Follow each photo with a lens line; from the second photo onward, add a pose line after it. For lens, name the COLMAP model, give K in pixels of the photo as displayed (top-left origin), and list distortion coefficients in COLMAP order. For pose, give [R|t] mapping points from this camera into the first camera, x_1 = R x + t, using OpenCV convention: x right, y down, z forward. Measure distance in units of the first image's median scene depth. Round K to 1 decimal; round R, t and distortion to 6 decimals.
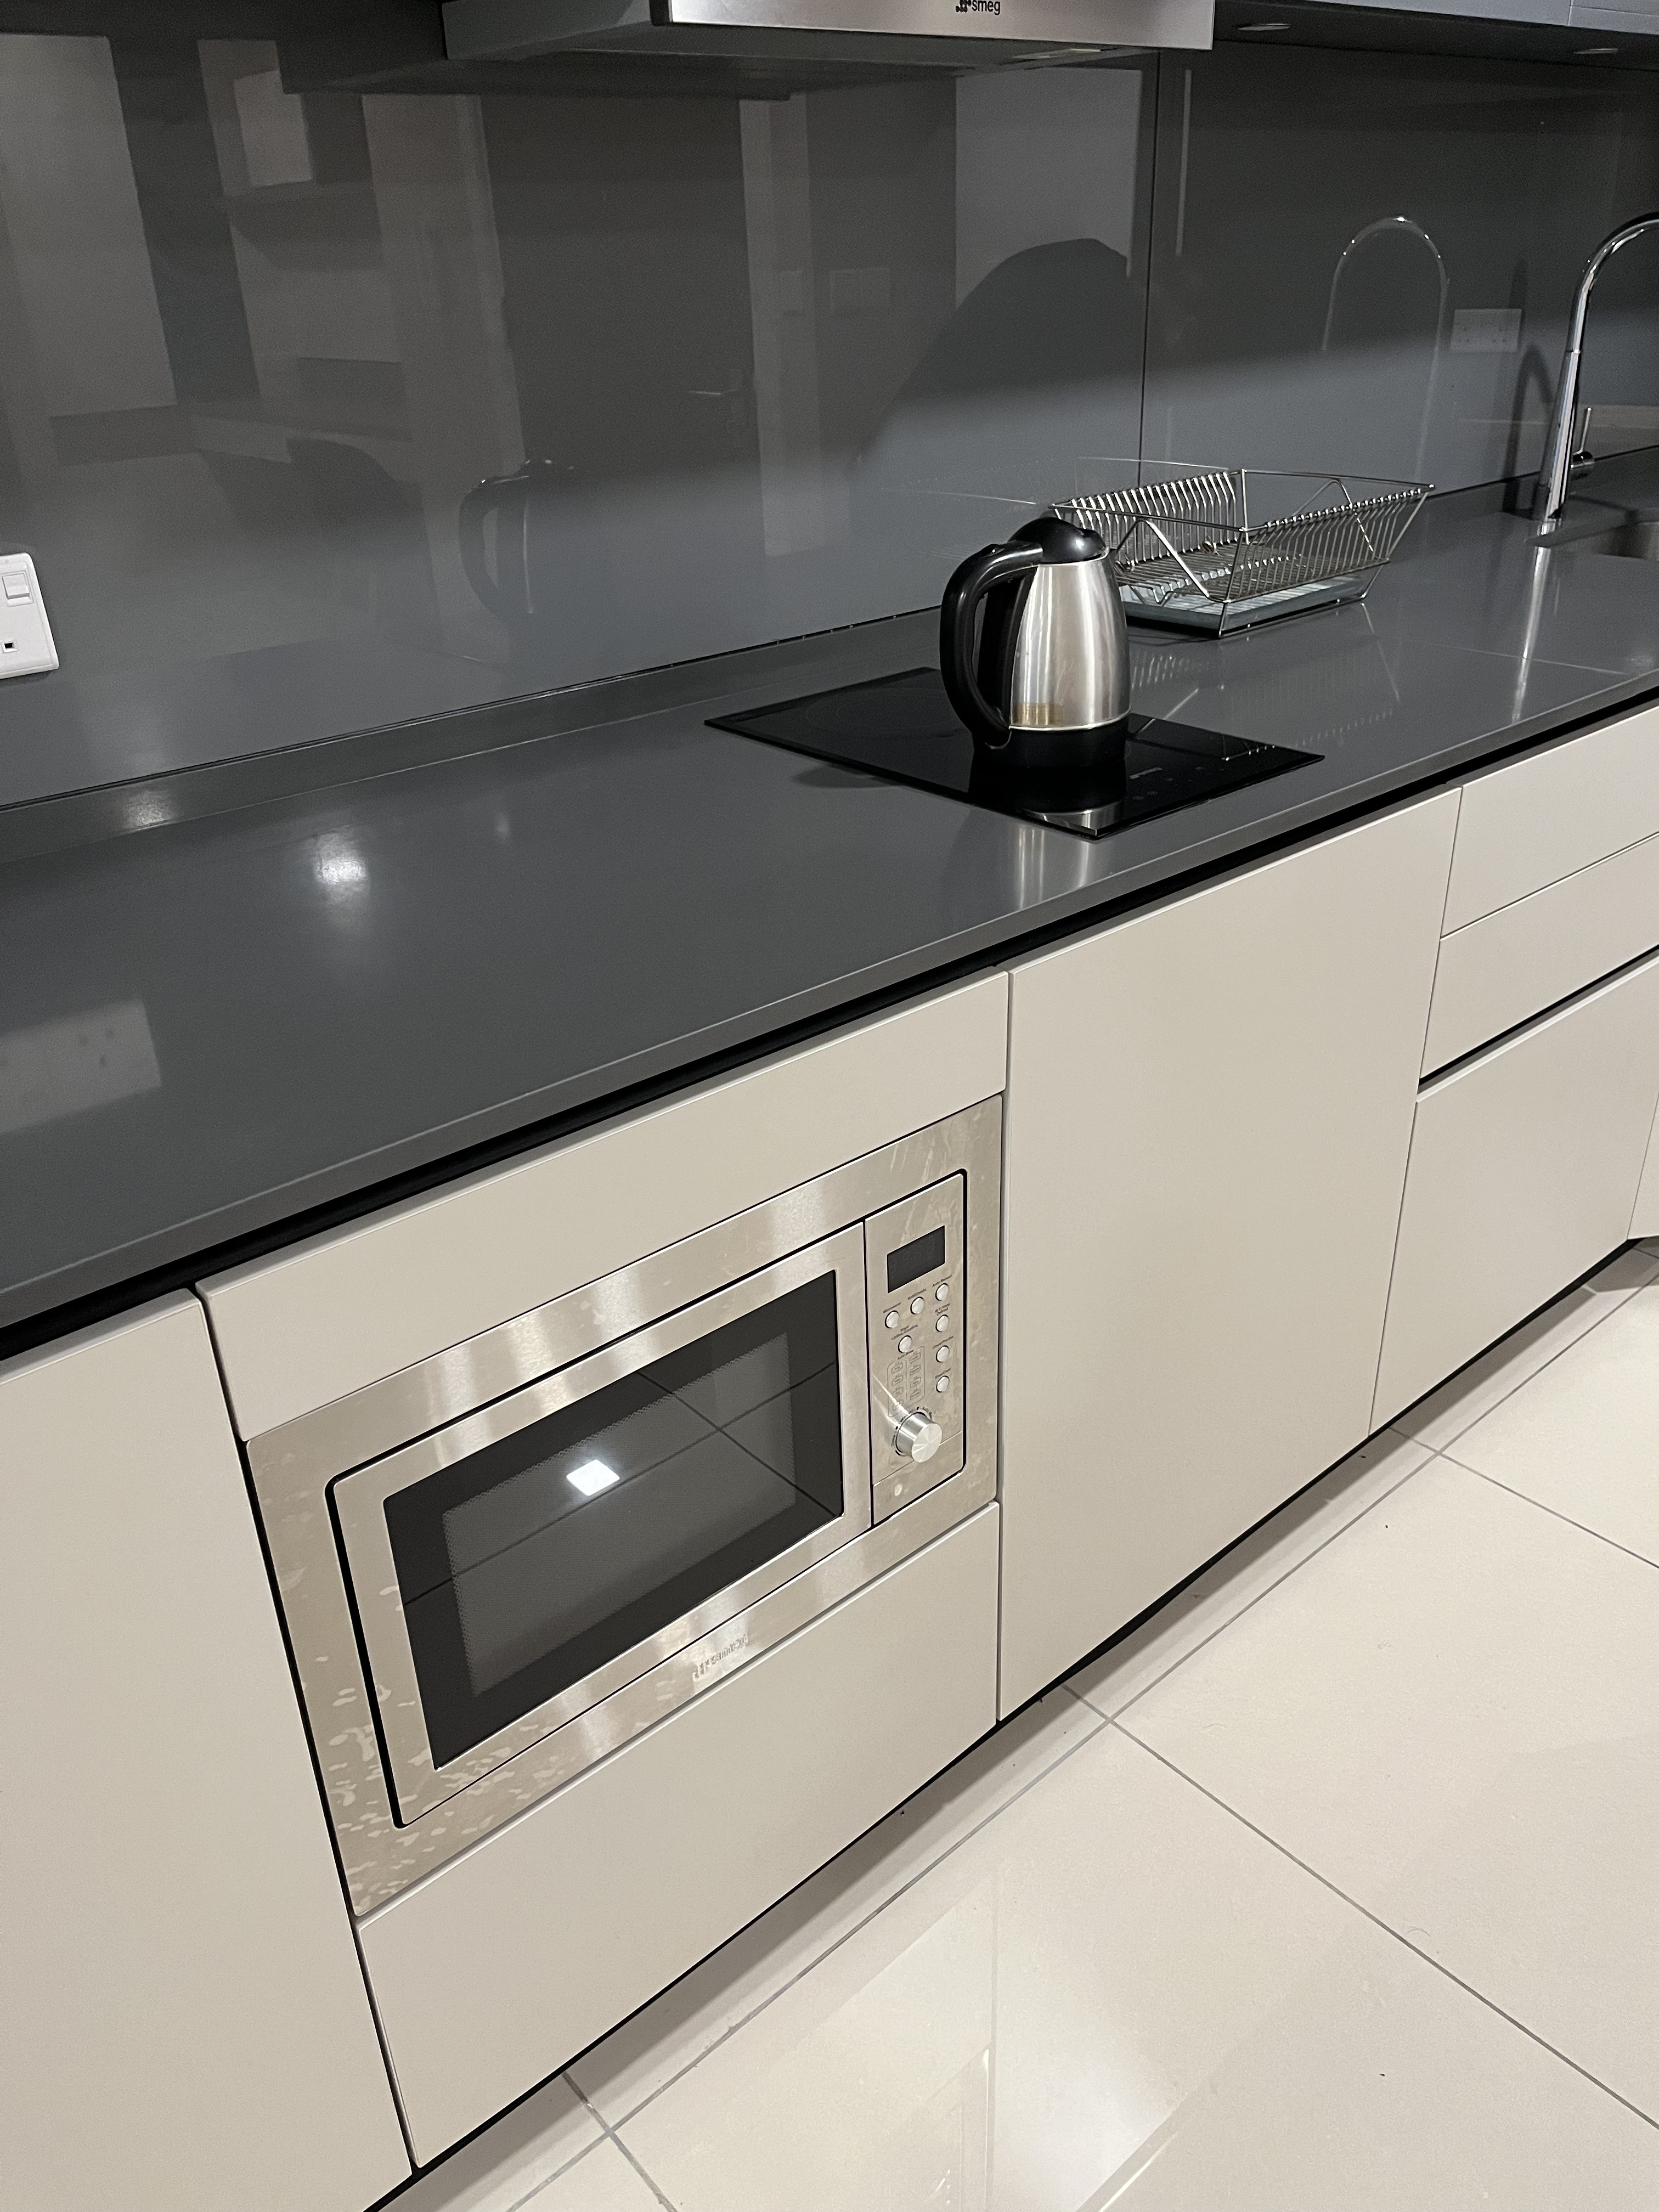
lens RADIAL K [[1672.1, 0, 829.5], [0, 1672.1, 1106.0], [0, 0, 1]] dist [0.066278, -0.089276]
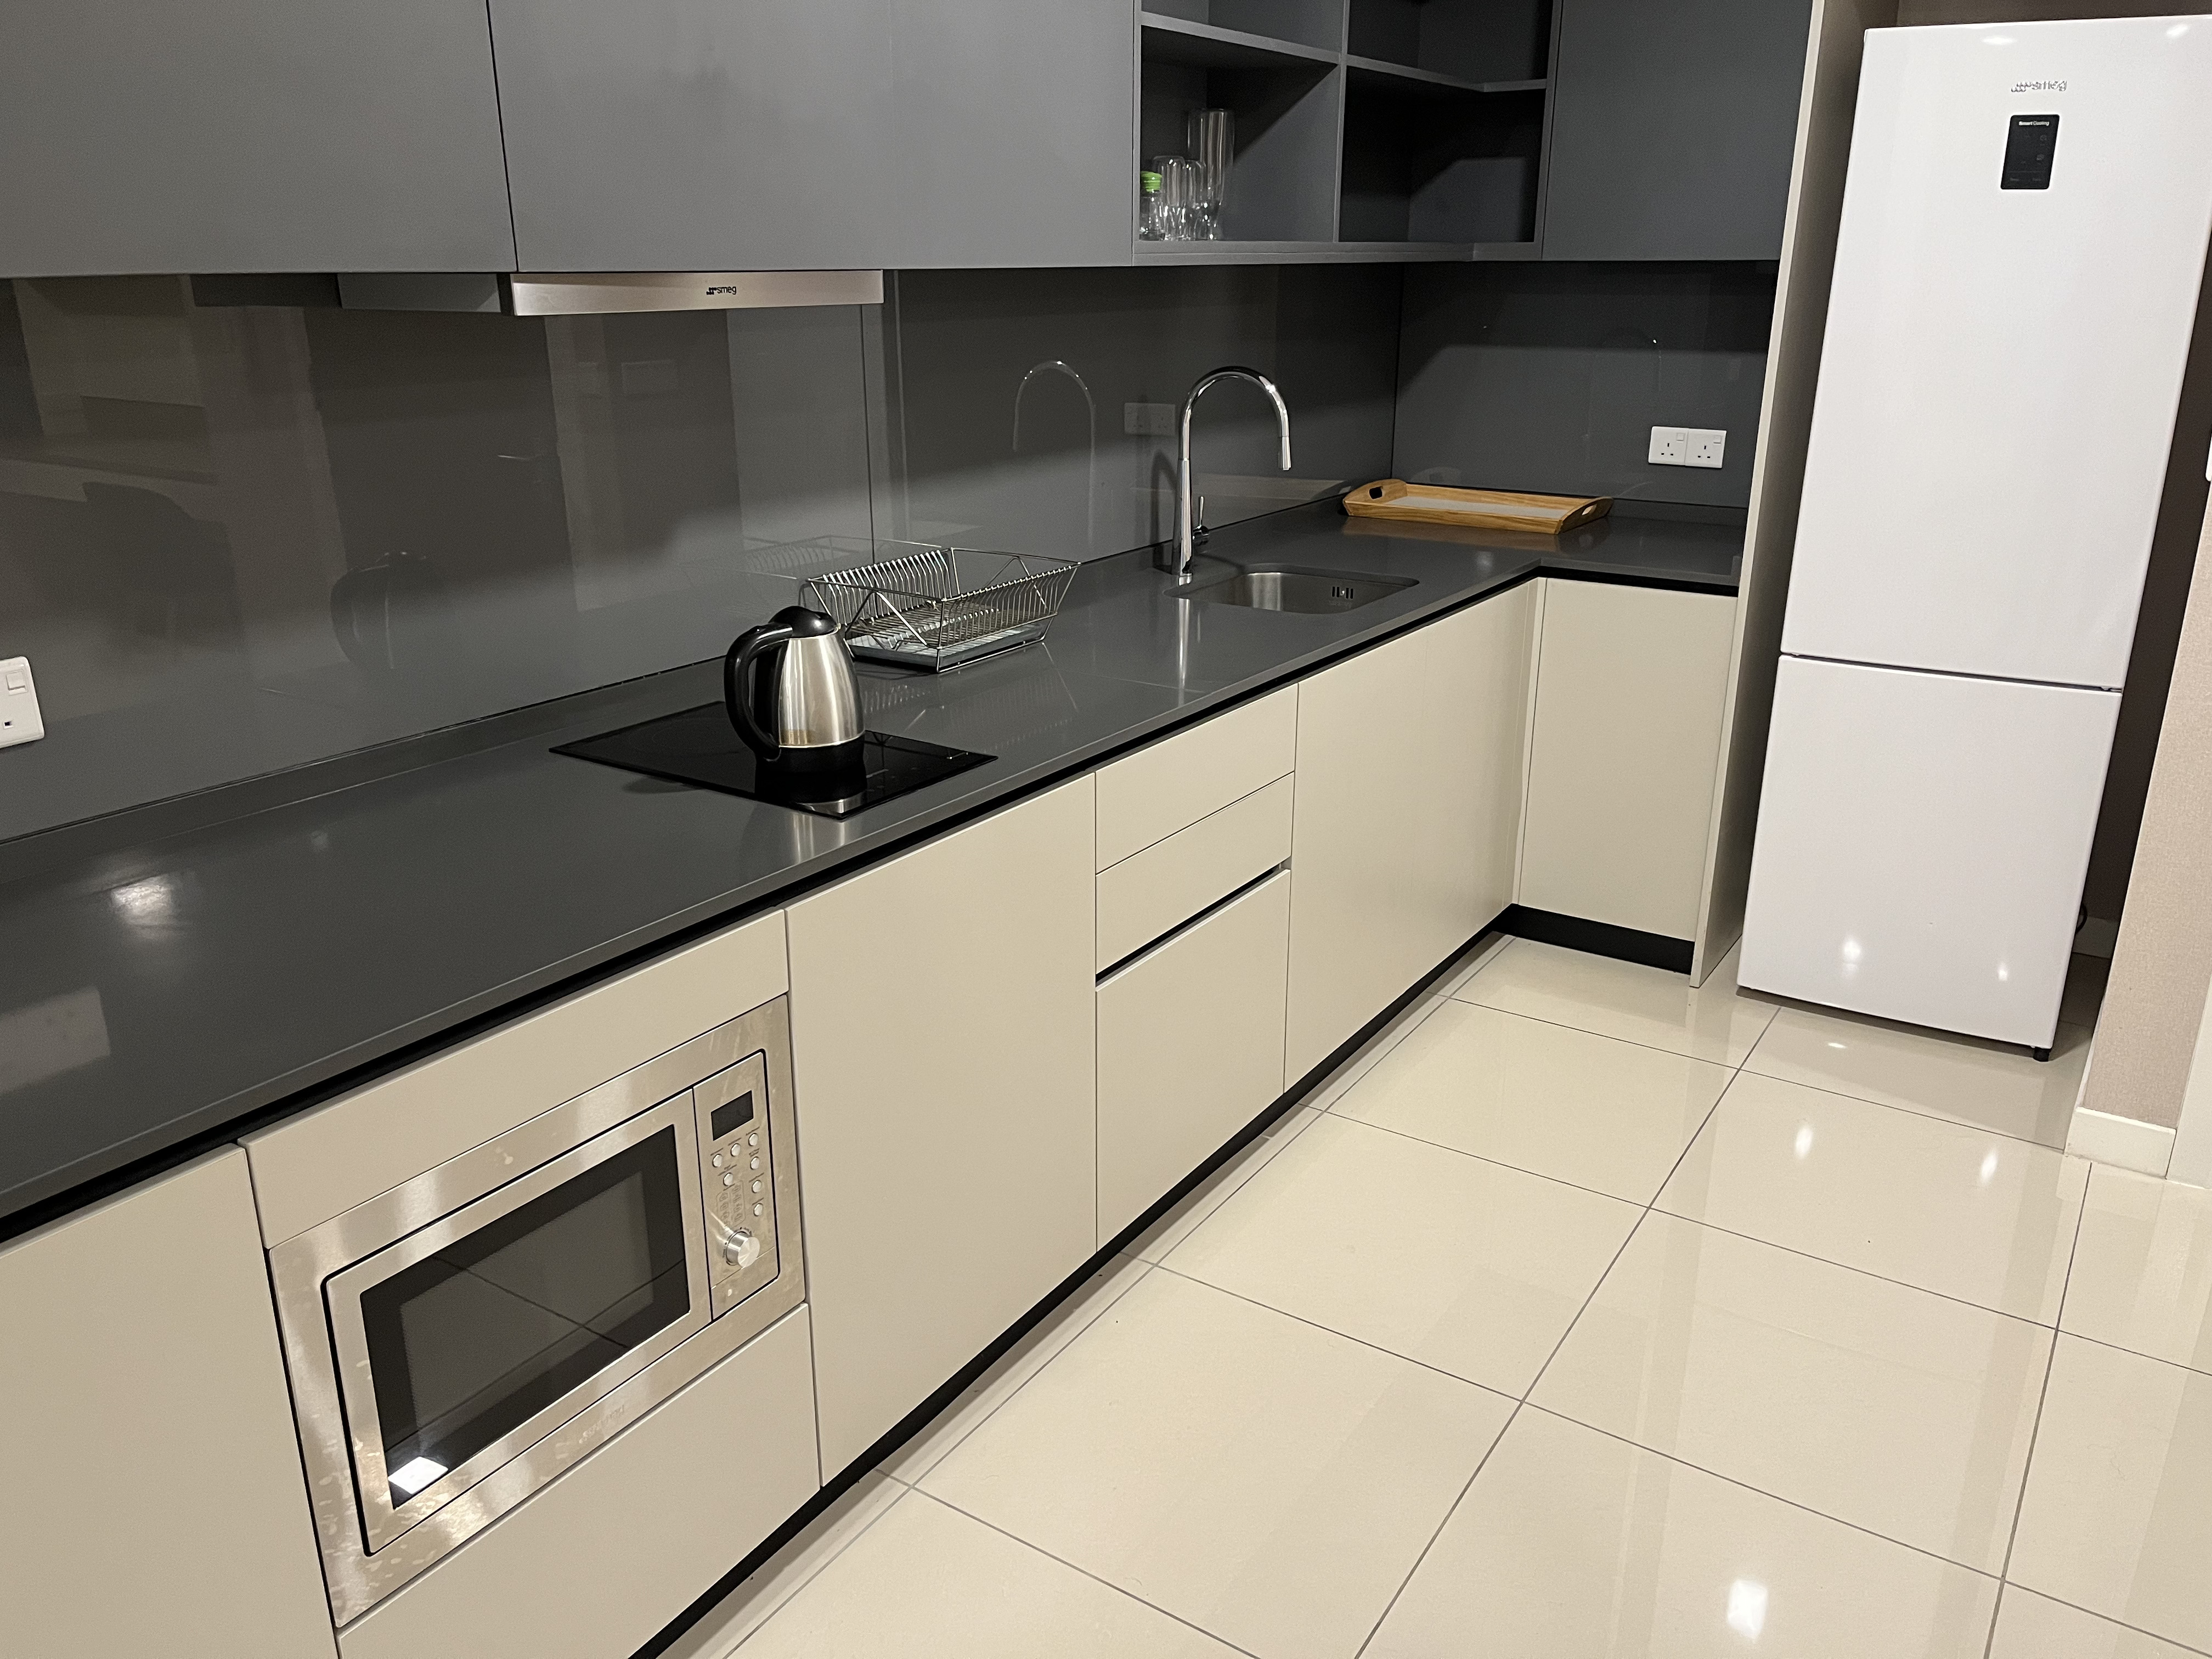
lens RADIAL K [[1672.1, 0, 1107.2], [0, 1672.1, 819.1], [0, 0, 1]] dist [0.066278, -0.089276]
pose [[0.962797, -0.054618, 0.264650, -0.005285], [0.096339, 0.984385, -0.147326, 0.075166], [-0.252471, 0.167341, 0.953024, -0.435787]]
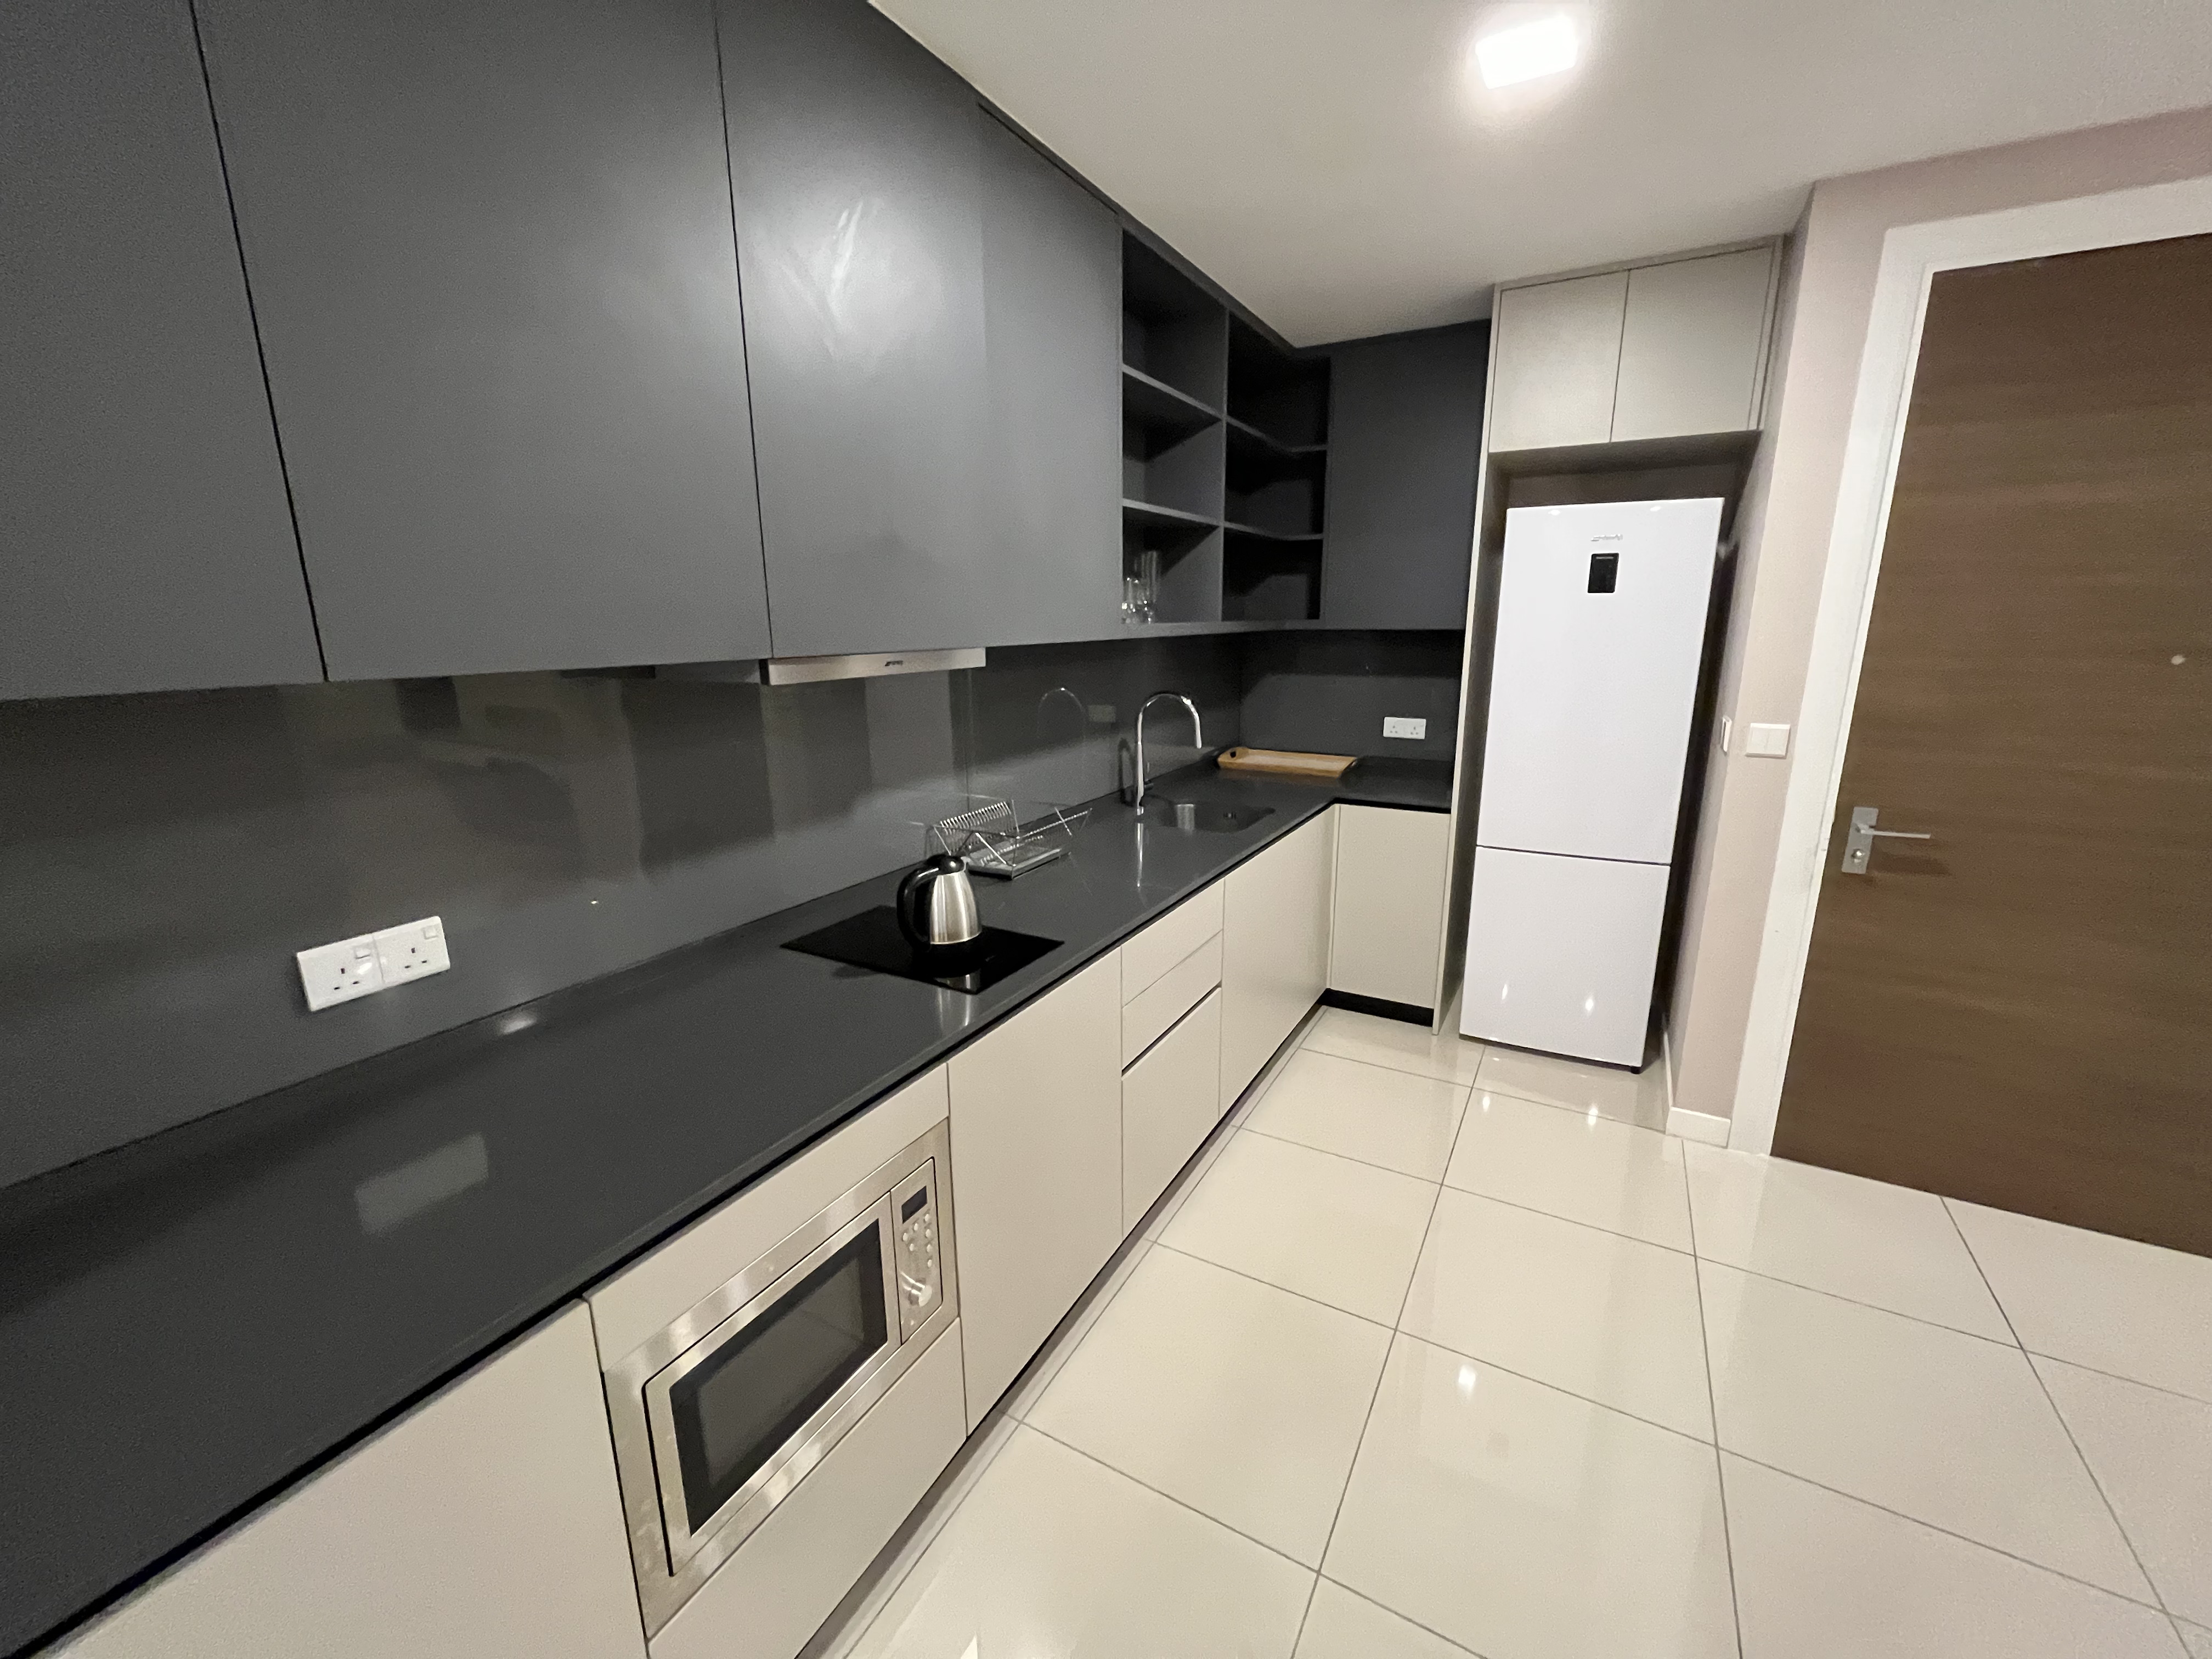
lens RADIAL K [[898.0, 0, 1106.0], [0, 898.0, 829.5], [0, 0, 1]] dist [-0.001240, 0.000005]
pose [[0.941852, -0.053860, 0.331682, -0.064480], [0.135716, 0.963955, -0.228849, -0.066374], [-0.307401, 0.260557, 0.915213, -0.225589]]
